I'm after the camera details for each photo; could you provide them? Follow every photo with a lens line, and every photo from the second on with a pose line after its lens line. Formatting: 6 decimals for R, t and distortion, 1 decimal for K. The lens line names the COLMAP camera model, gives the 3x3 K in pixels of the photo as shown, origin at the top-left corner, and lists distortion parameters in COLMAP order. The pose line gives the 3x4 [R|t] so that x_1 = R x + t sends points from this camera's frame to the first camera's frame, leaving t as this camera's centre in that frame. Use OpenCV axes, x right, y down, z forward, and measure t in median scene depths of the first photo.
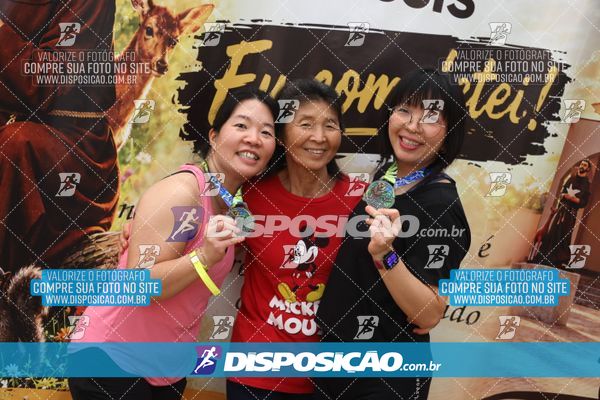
lens RADIAL K [[834.7, 0, 301.2], [0, 834.7, 189.4], [0, 0, 1]] dist [-0.089030, -0.074384]
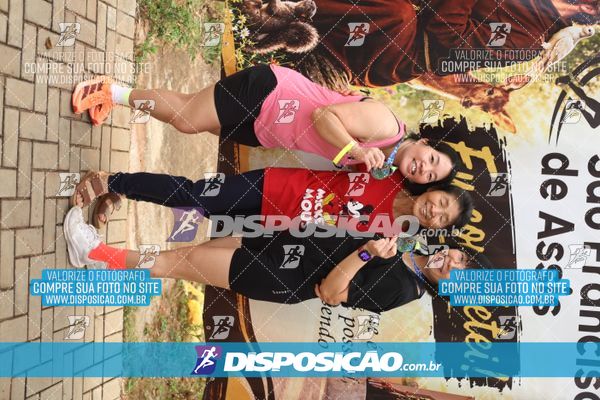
lens RADIAL K [[1132.8, 0, 300.0], [0, 1132.8, 200.0], [0, 0, 1]] dist [-0.001775, -0.083266]
pose [[0.131352, 0.987372, -0.088564, 0.132645], [-0.988368, 0.137343, 0.065313, 0.034747], [0.076652, 0.078955, 0.993927, -0.964556]]
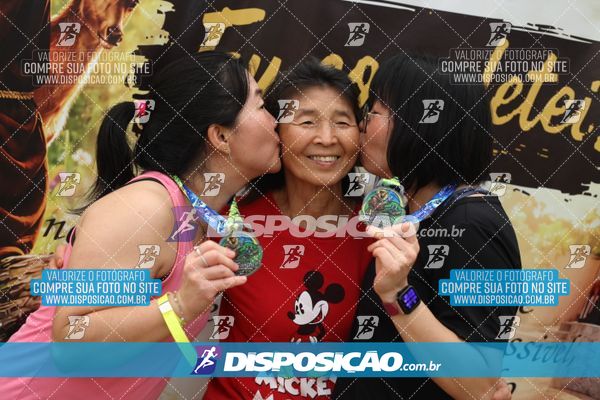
lens RADIAL K [[849.1, 0, 280.4], [0, 849.1, 199.4], [0, 0, 1]] dist [-0.072274, -0.074638]
pose [[0.997458, 0.055446, 0.044765, -0.045841], [-0.055075, 0.998437, -0.009482, -0.003394], [-0.045220, 0.006993, 0.998953, 0.245466]]
